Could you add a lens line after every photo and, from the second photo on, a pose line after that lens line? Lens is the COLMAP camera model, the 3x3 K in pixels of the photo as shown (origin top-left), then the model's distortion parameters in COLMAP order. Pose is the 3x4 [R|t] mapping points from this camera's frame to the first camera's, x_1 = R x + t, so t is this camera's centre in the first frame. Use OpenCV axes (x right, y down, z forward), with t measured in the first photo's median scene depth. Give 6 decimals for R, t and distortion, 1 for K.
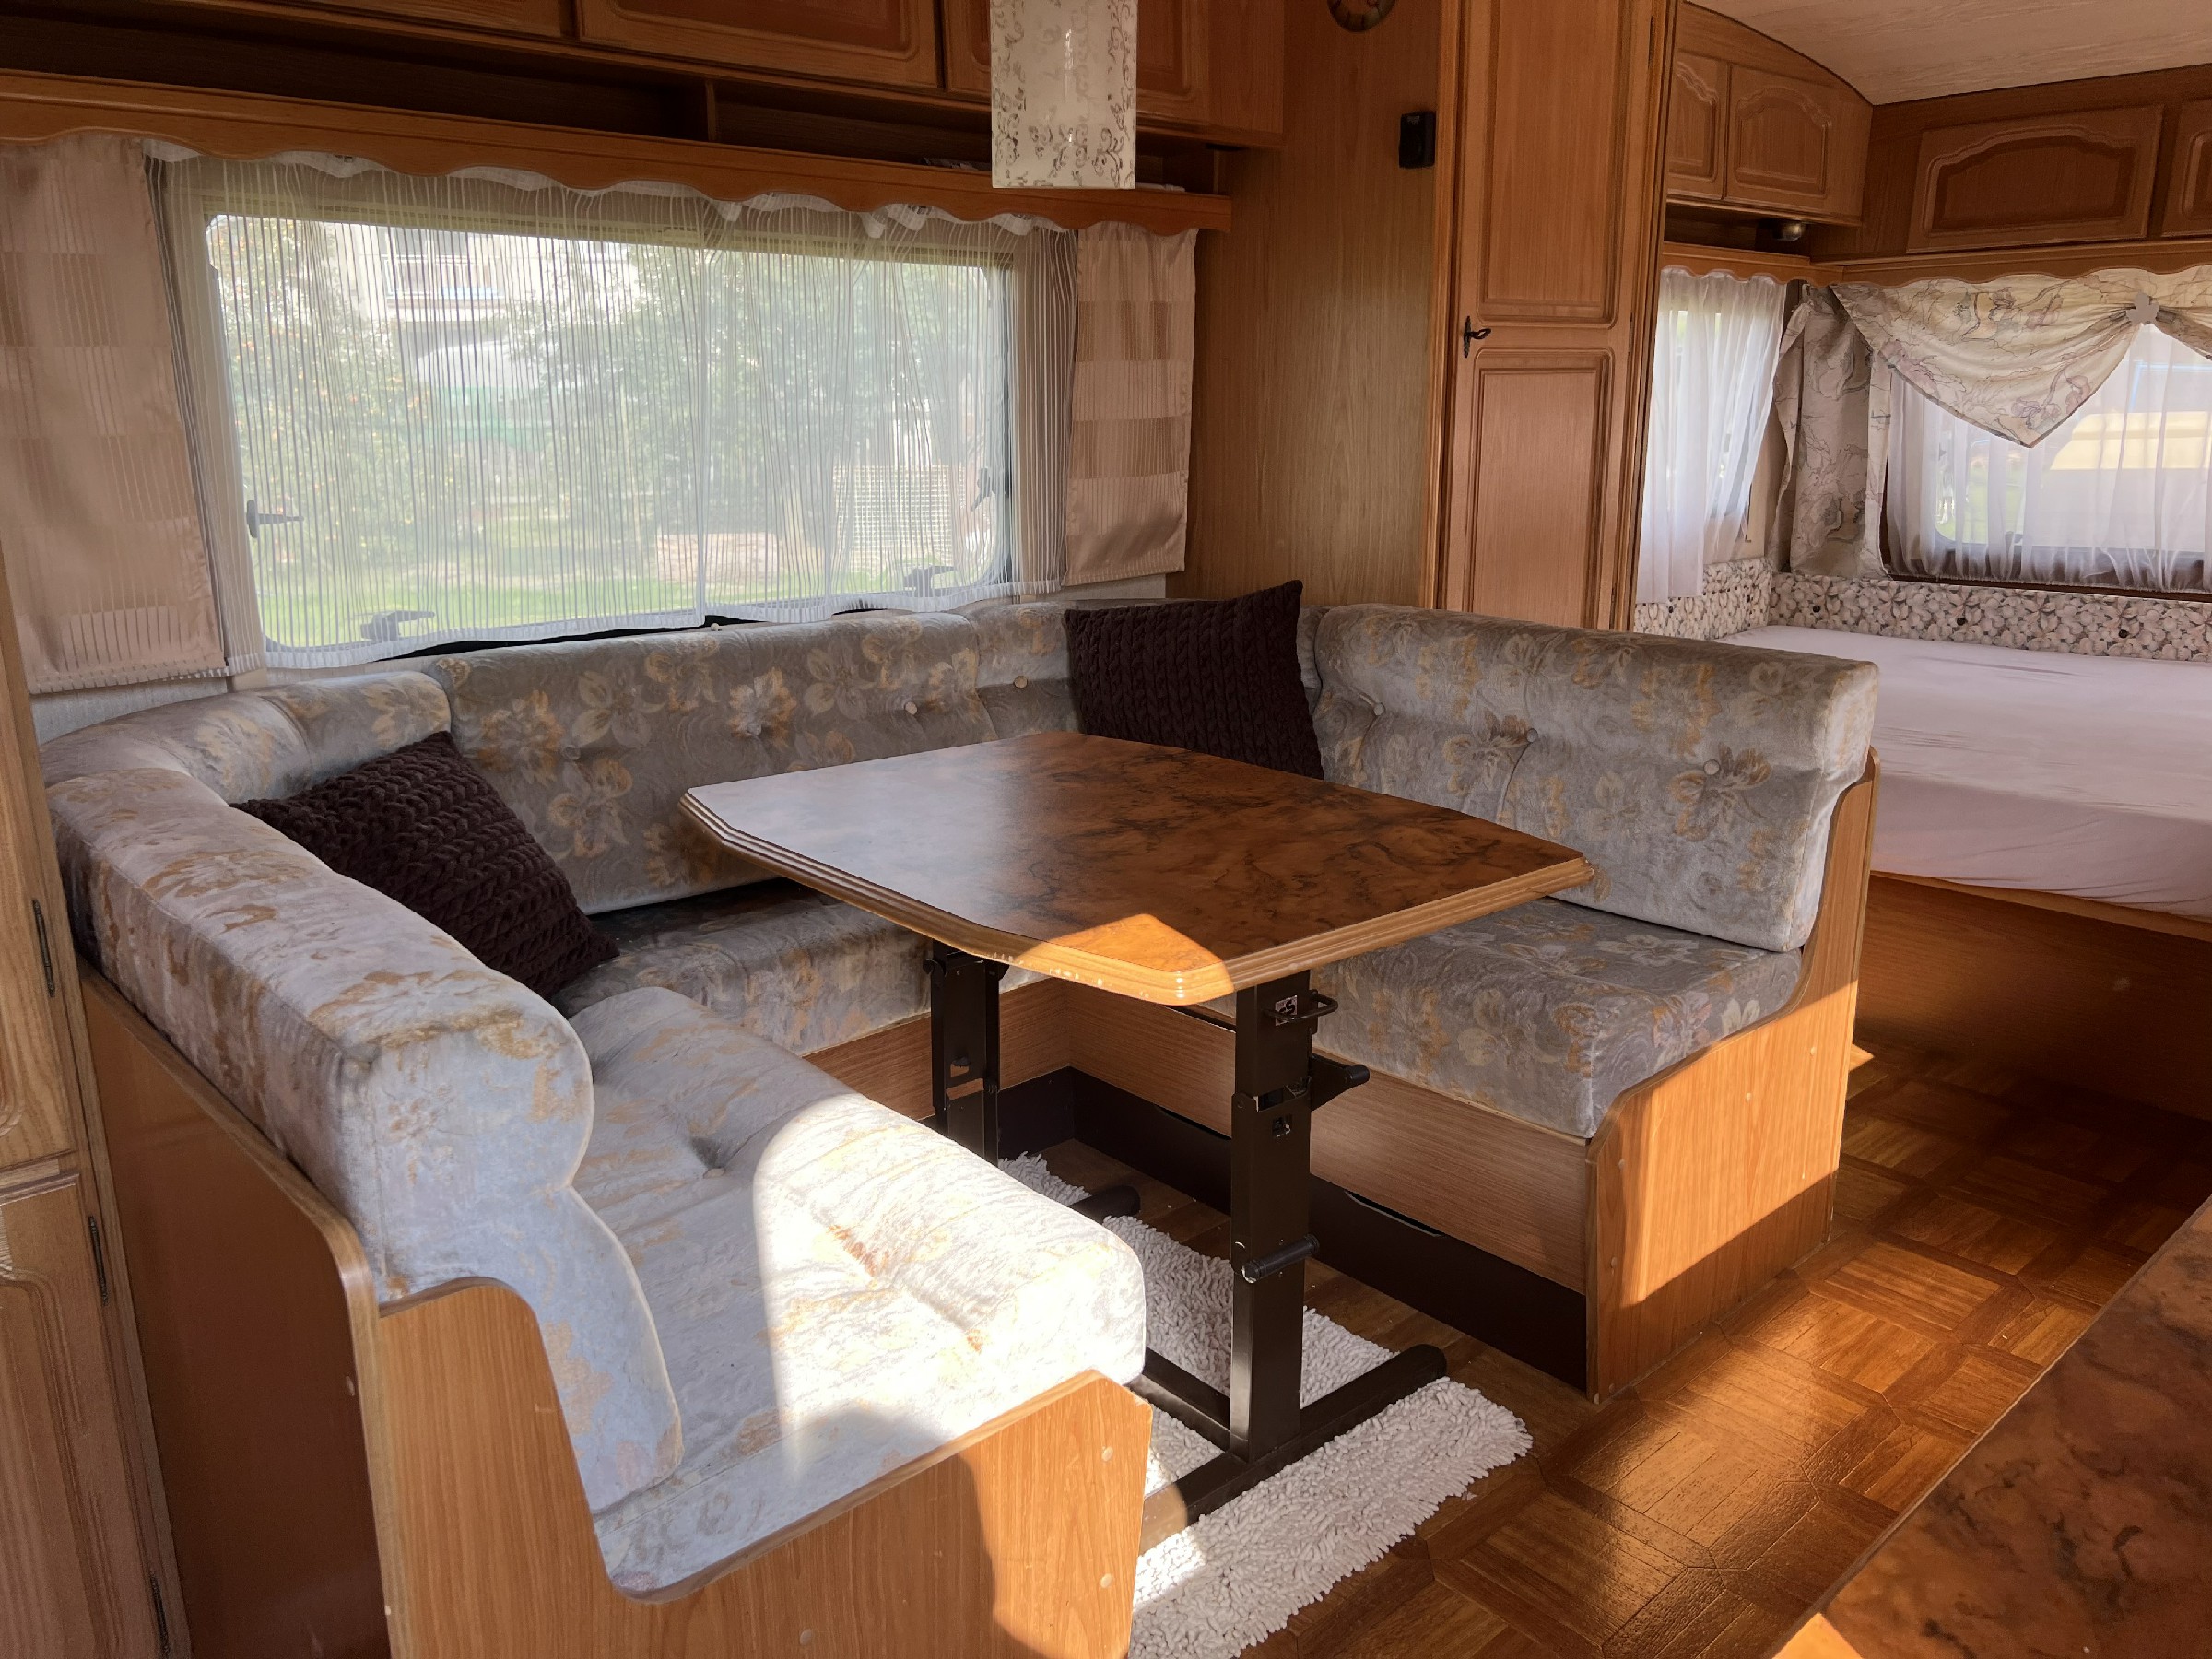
lens RADIAL K [[1667.0, 0, 1110.1], [0, 1667.0, 837.7], [0, 0, 1]] dist [0.011582, 0.000146]
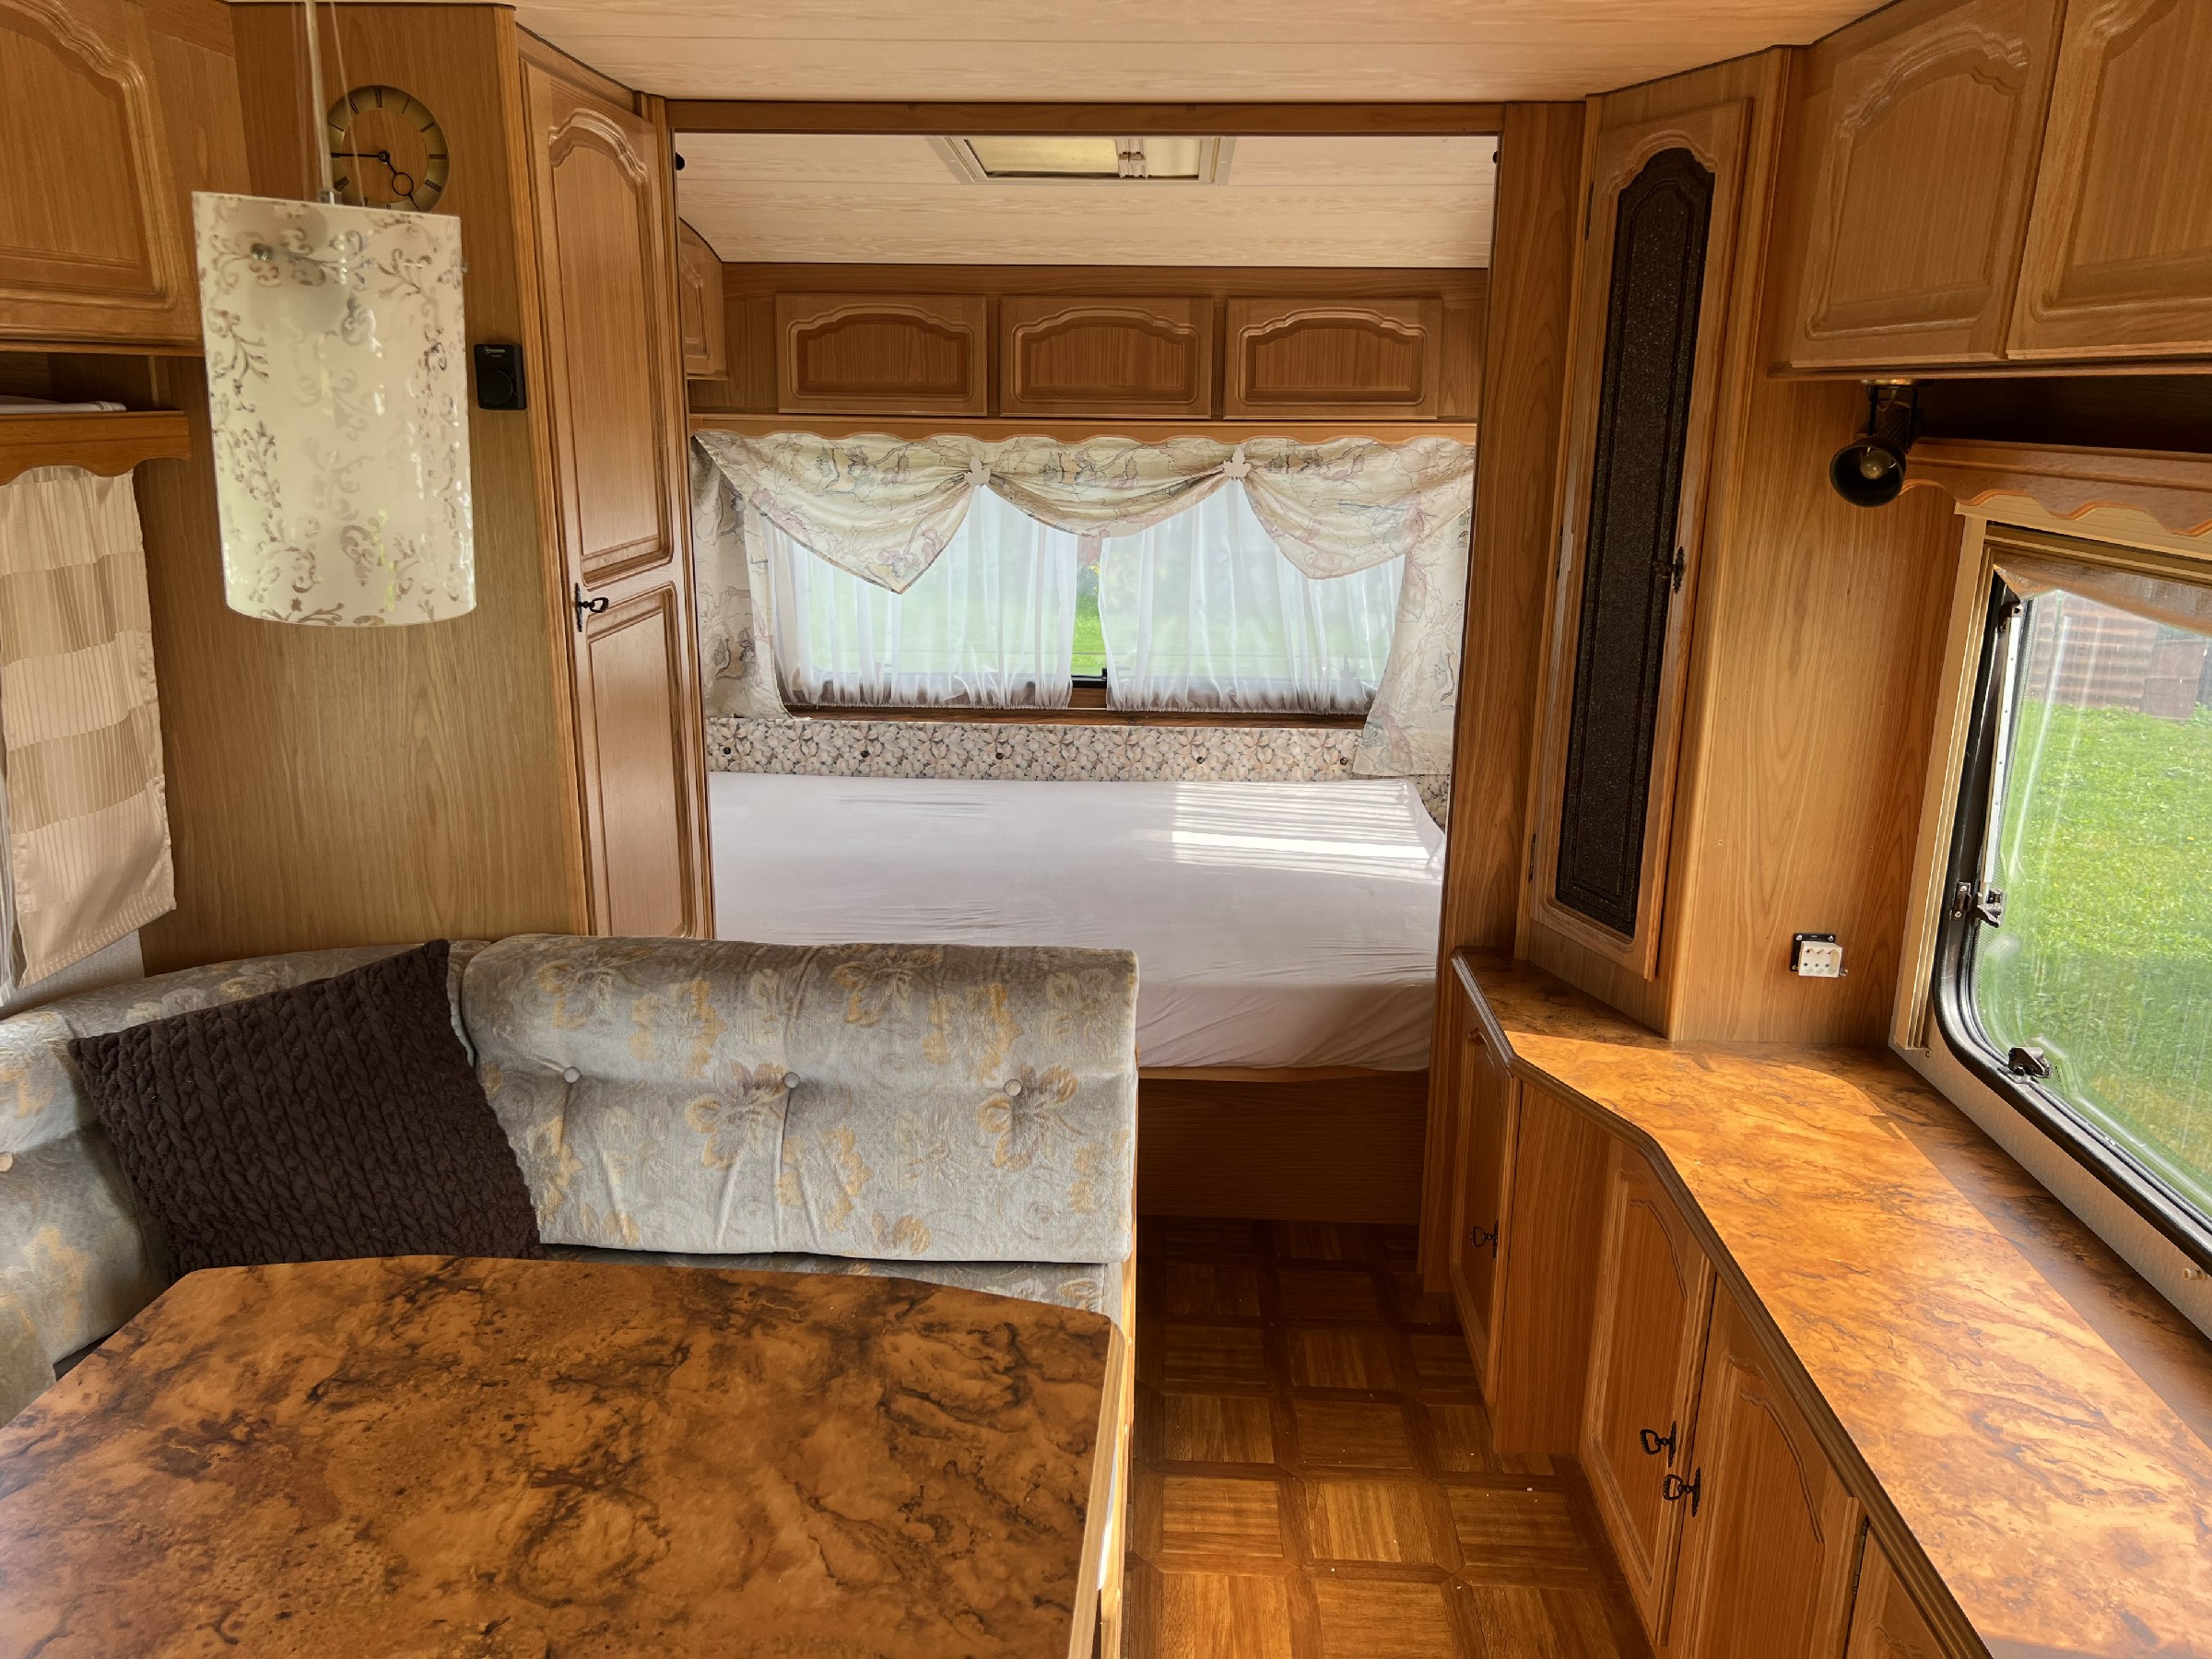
lens RADIAL K [[1617.8, 0, 1105.4], [0, 1617.8, 875.6], [0, 0, 1]] dist [0.082594, -0.121552]
pose [[0.702806, -0.178569, 0.688605, -0.193403], [0.163238, 0.982635, 0.088211, -0.212405], [-0.692399, 0.050411, 0.719752, 0.273354]]
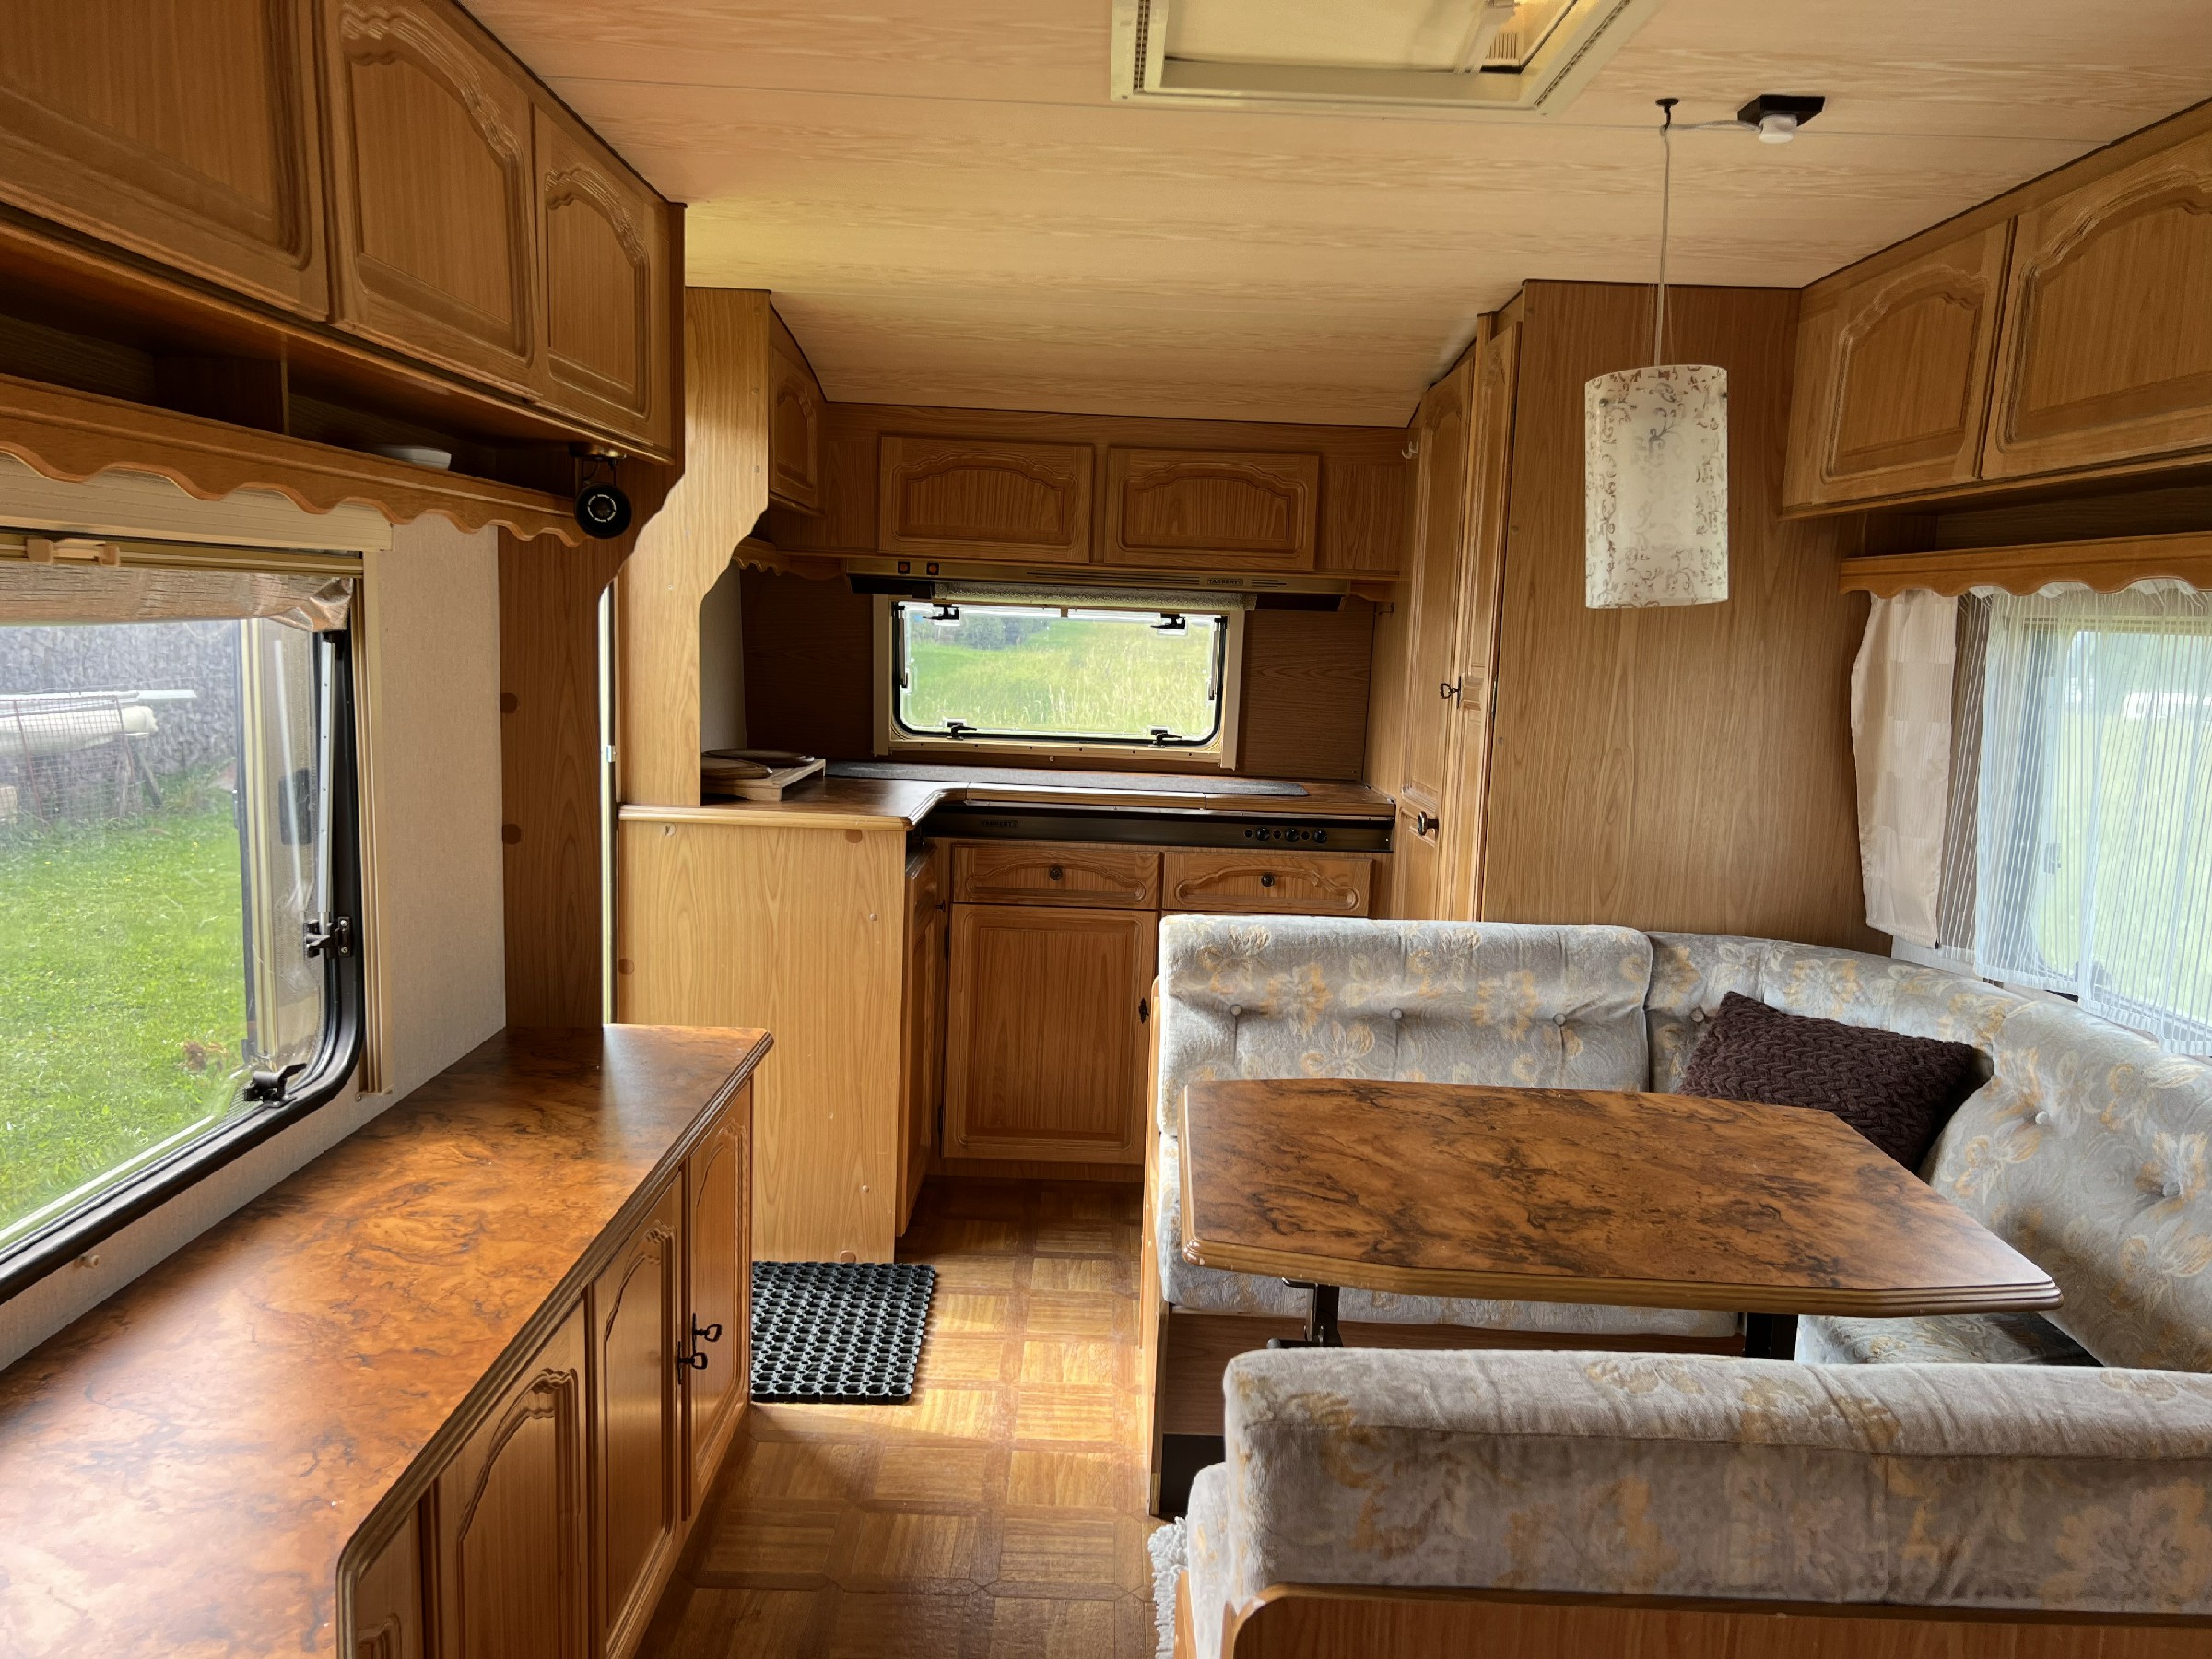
lens RADIAL K [[1667.0, 0, 1110.1], [0, 1667.0, 837.7], [0, 0, 1]] dist [0.011582, 0.000146]
pose [[-0.671558, 0.087583, -0.735758, 0.736907], [-0.218427, 0.925462, 0.309532, -0.365478], [0.708026, 0.368578, -0.602370, 1.063952]]
